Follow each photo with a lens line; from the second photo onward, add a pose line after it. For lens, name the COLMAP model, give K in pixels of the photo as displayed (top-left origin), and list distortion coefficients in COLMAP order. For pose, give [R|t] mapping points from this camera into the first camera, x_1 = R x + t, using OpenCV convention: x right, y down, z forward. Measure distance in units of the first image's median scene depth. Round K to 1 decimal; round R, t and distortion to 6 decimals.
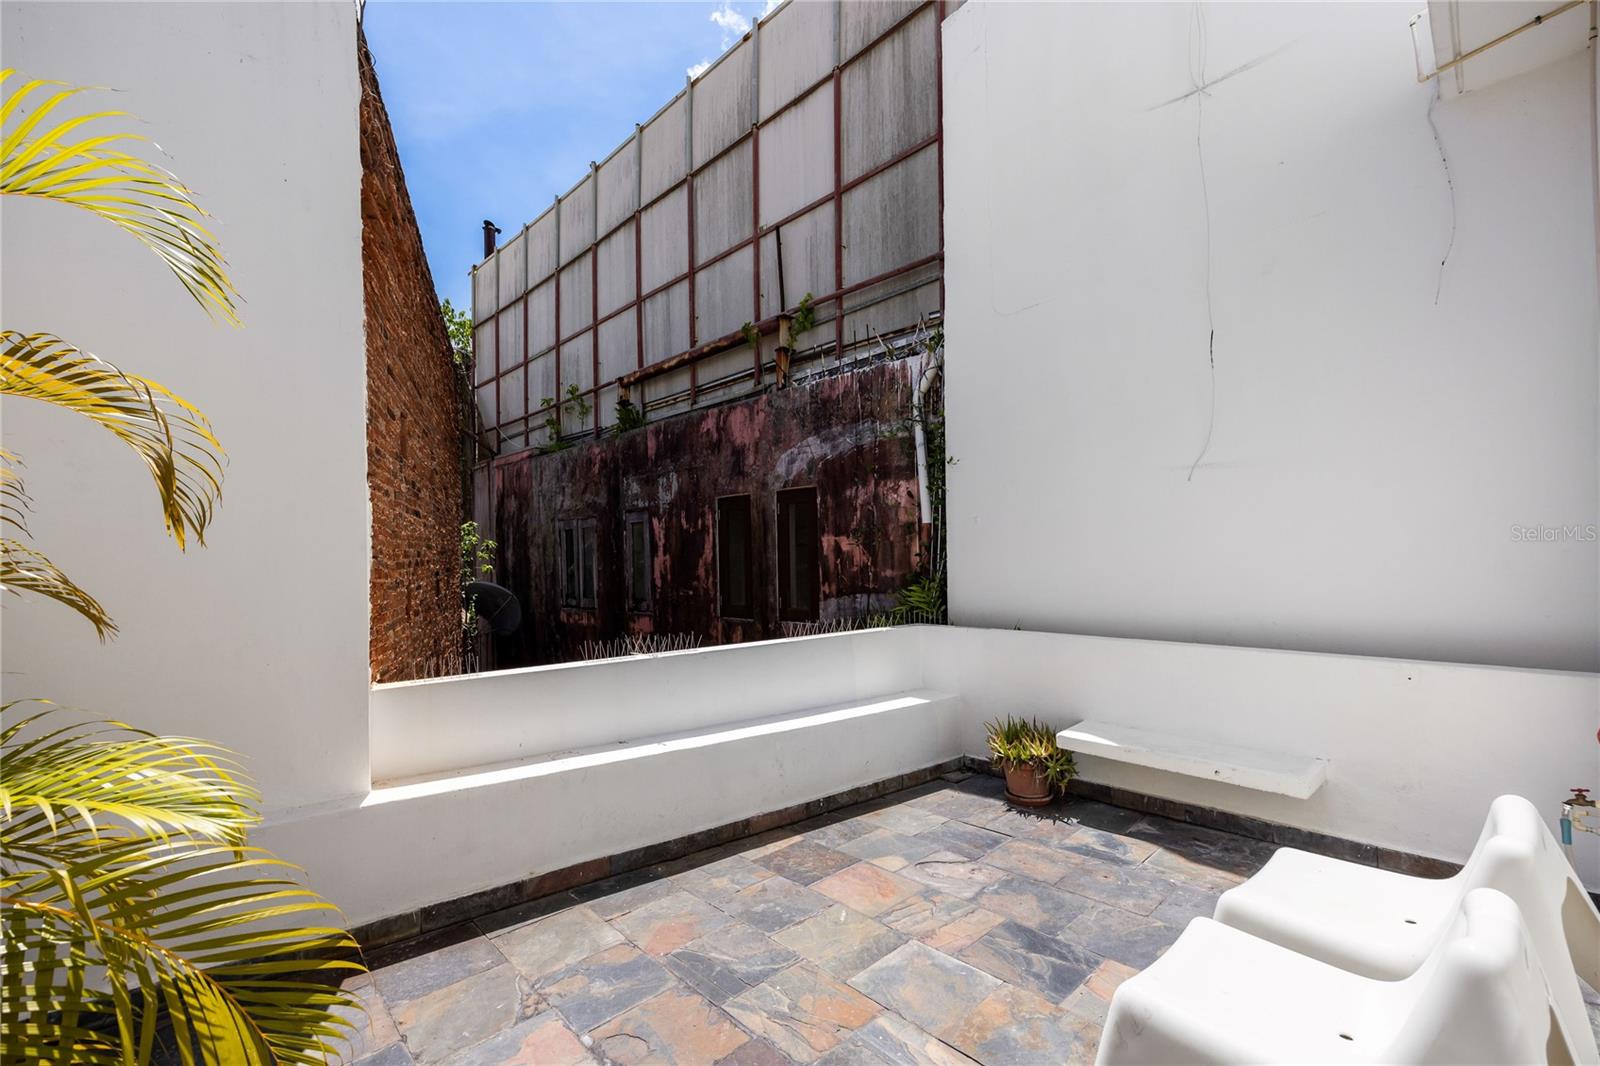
lens RADIAL K [[666.7, 0, 799.9], [0, 666.7, 543.7], [0, 0, 1]] dist [0.004763, 0.000205]
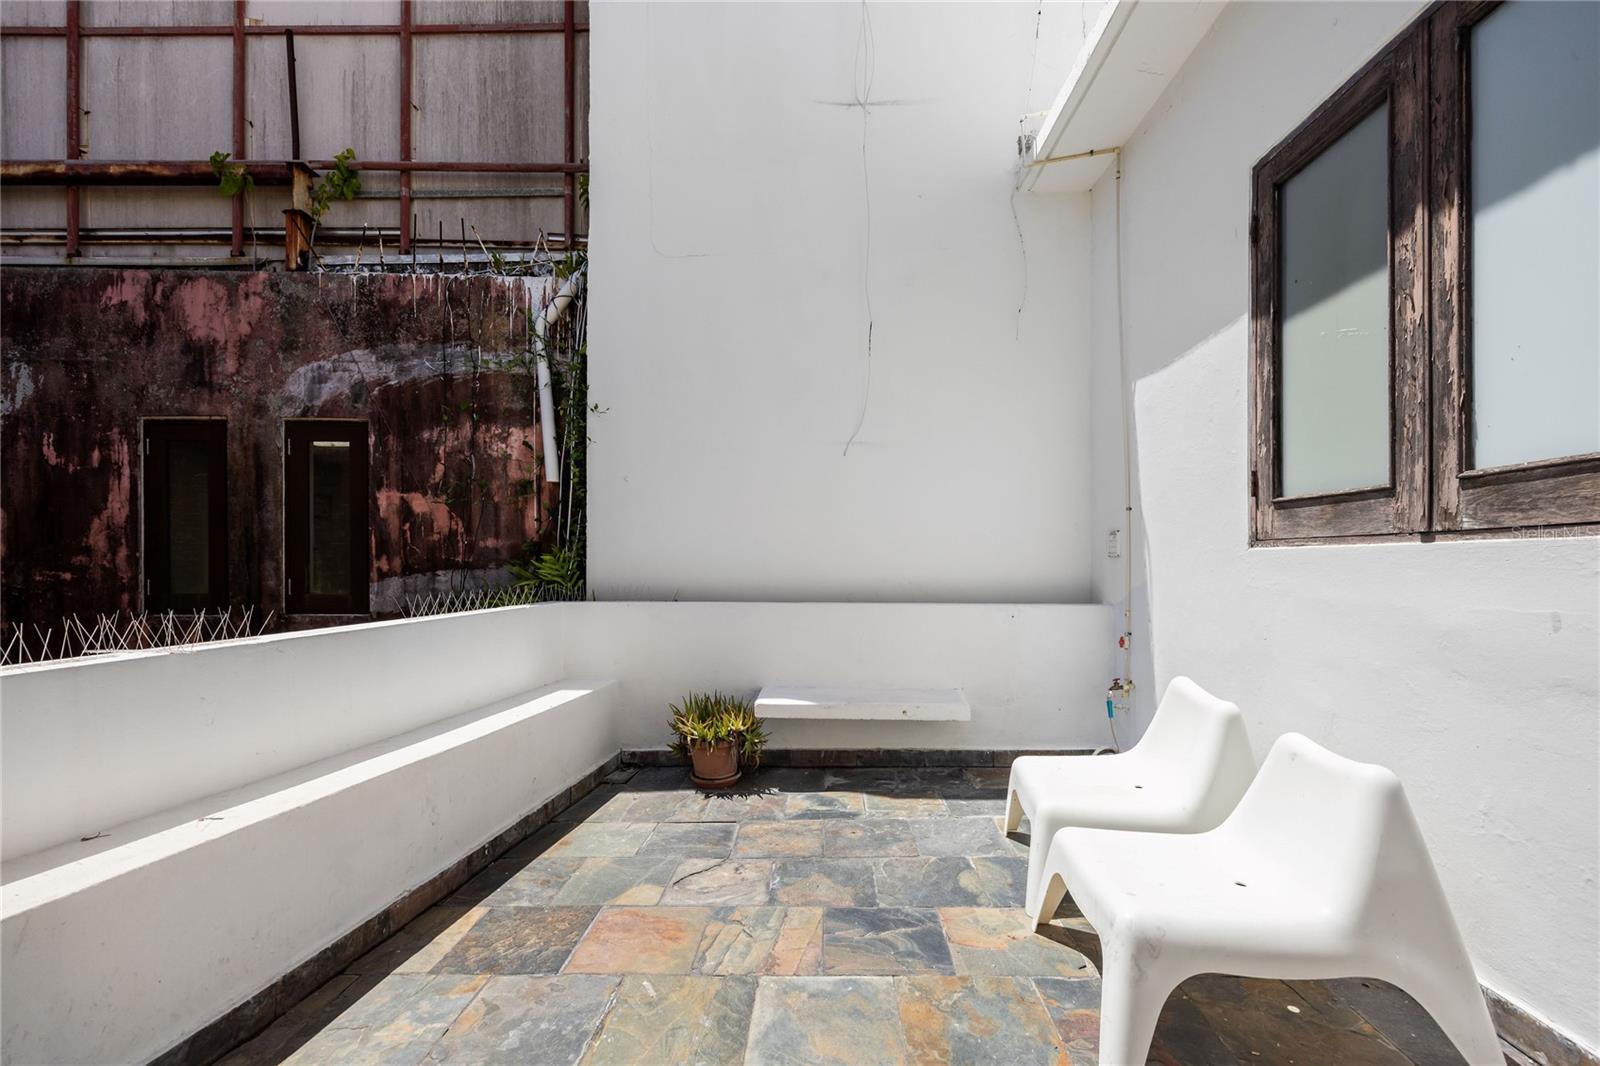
lens RADIAL K [[652.0, 0, 801.5], [0, 652.0, 552.1], [0, 0, 1]] dist [0.015961, -0.004964]
pose [[0.713030, 0.030342, 0.700477, -0.142752], [-0.029361, 0.999479, -0.013406, 0.053830], [-0.700518, -0.011008, 0.713549, 0.194419]]
